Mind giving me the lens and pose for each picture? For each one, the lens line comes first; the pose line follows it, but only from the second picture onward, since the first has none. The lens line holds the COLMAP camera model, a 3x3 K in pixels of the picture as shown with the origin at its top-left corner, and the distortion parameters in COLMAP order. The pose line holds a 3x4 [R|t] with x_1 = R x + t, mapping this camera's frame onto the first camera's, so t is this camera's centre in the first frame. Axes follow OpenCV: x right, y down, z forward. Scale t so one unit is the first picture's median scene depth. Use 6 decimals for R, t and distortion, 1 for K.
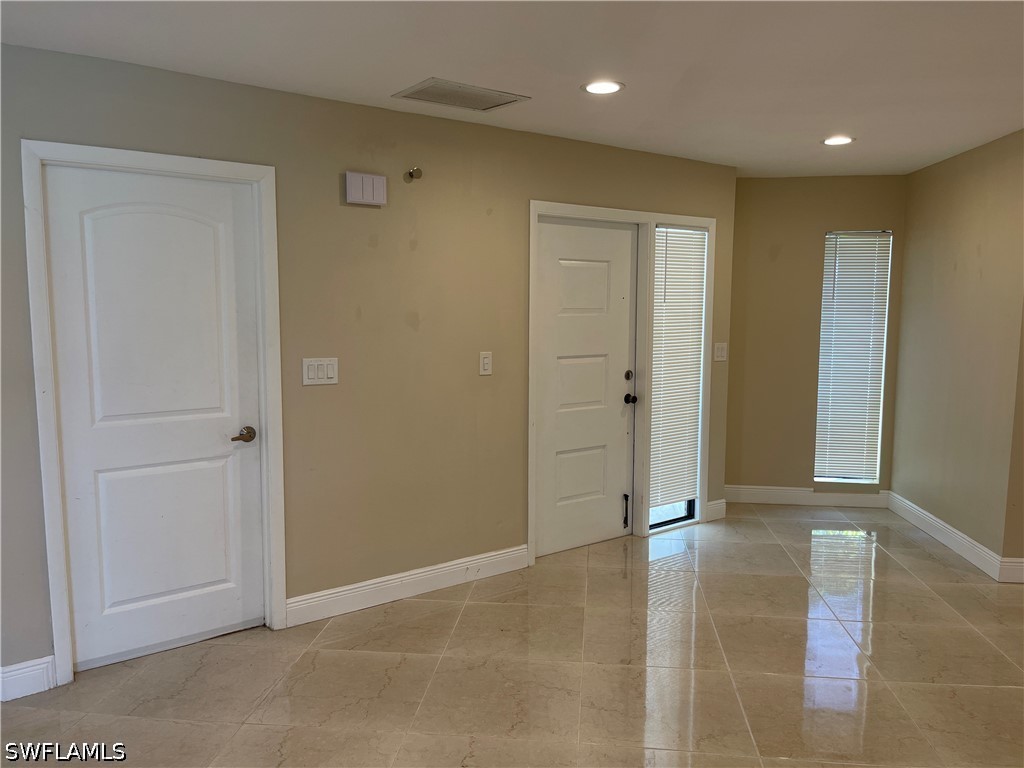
lens RADIAL K [[780.4, 0, 514.5], [0, 780.4, 391.4], [0, 0, 1]] dist [0.049487, -0.003906]
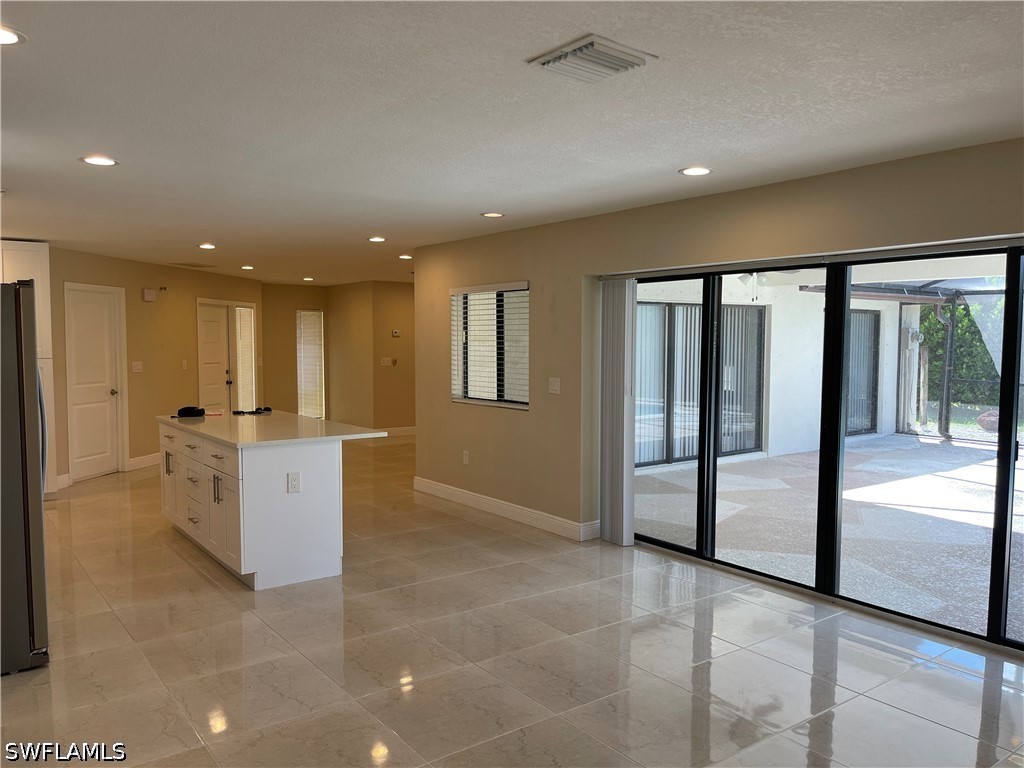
lens RADIAL K [[780.4, 0, 514.5], [0, 780.4, 391.4], [0, 0, 1]] dist [0.049487, -0.003906]
pose [[0.727599, -0.053313, 0.683928, -0.839750], [0.089652, 0.995815, -0.017751, 0.155976], [-0.680119, 0.074231, 0.729333, -1.262519]]
